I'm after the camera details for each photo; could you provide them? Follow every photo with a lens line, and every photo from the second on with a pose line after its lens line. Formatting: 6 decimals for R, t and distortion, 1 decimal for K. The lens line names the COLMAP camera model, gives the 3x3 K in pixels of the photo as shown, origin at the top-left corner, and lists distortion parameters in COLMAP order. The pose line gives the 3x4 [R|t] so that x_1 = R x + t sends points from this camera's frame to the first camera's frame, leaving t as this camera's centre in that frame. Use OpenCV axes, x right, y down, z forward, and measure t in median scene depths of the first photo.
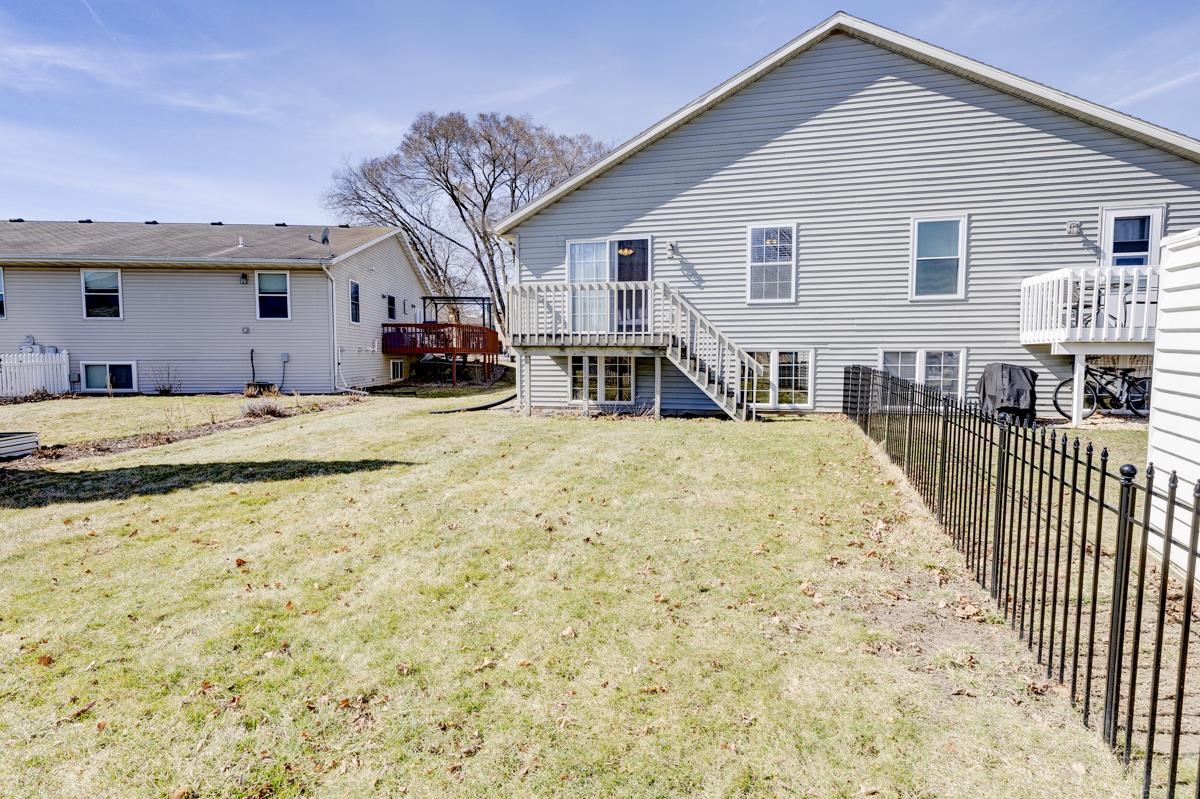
lens RADIAL K [[580.4, 0, 607.1], [0, 580.4, 394.7], [0, 0, 1]] dist [-0.001322, 0.000461]
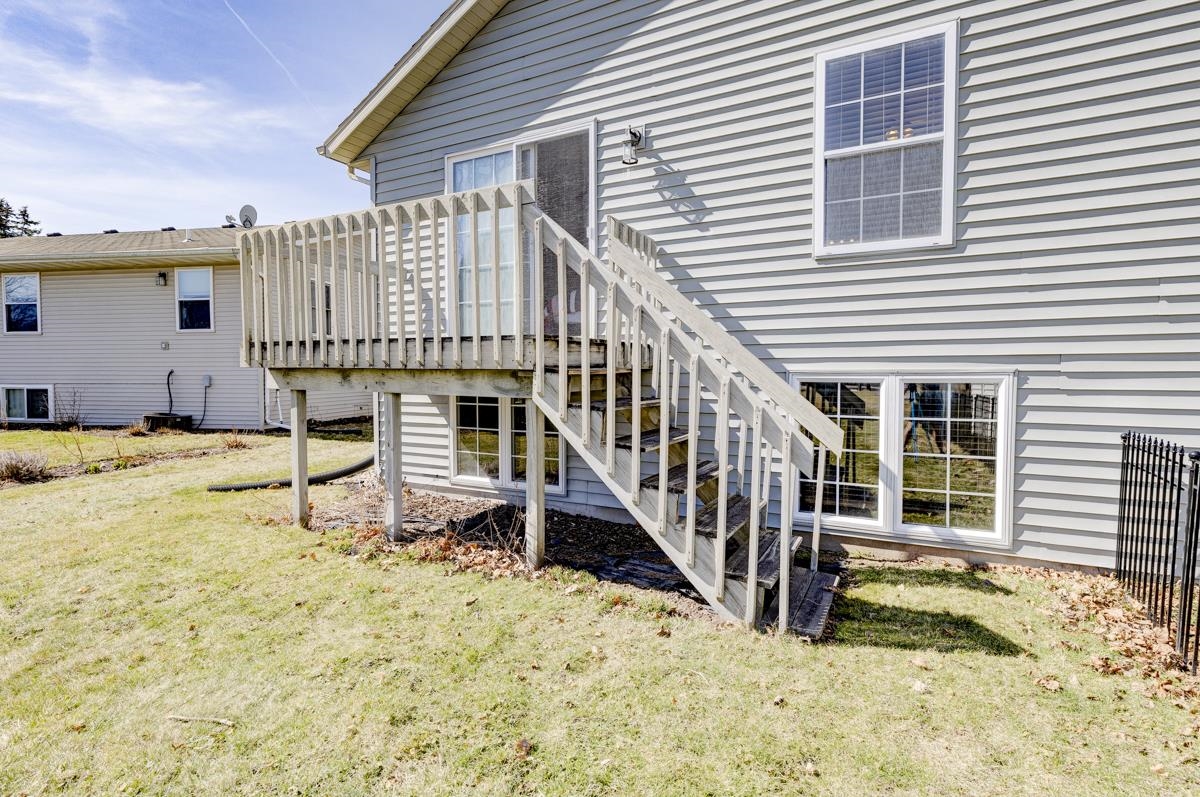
lens RADIAL K [[580.4, 0, 607.1], [0, 580.4, 393.7], [0, 0, 1]] dist [-0.001322, 0.000461]
pose [[0.966285, 0.011178, -0.257230, 0.208291], [-0.019489, 0.999366, -0.029780, -0.052573], [0.256734, 0.033789, 0.965891, 0.596890]]
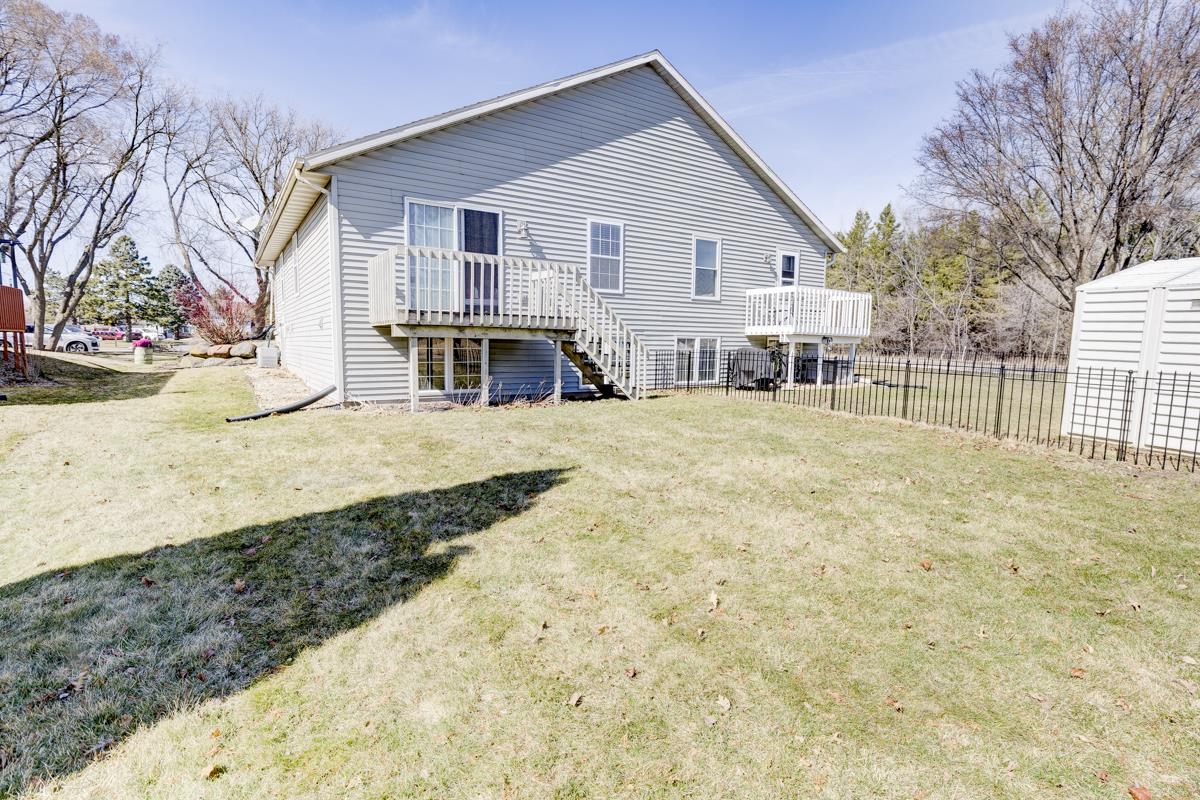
lens RADIAL K [[580.4, 0, 607.1], [0, 580.4, 395.2], [0, 0, 1]] dist [-0.001322, 0.000461]
pose [[0.678759, -0.056951, 0.732150, -0.530408], [0.035883, 0.998369, 0.044393, -0.012322], [-0.733484, -0.003861, 0.679696, 0.246439]]
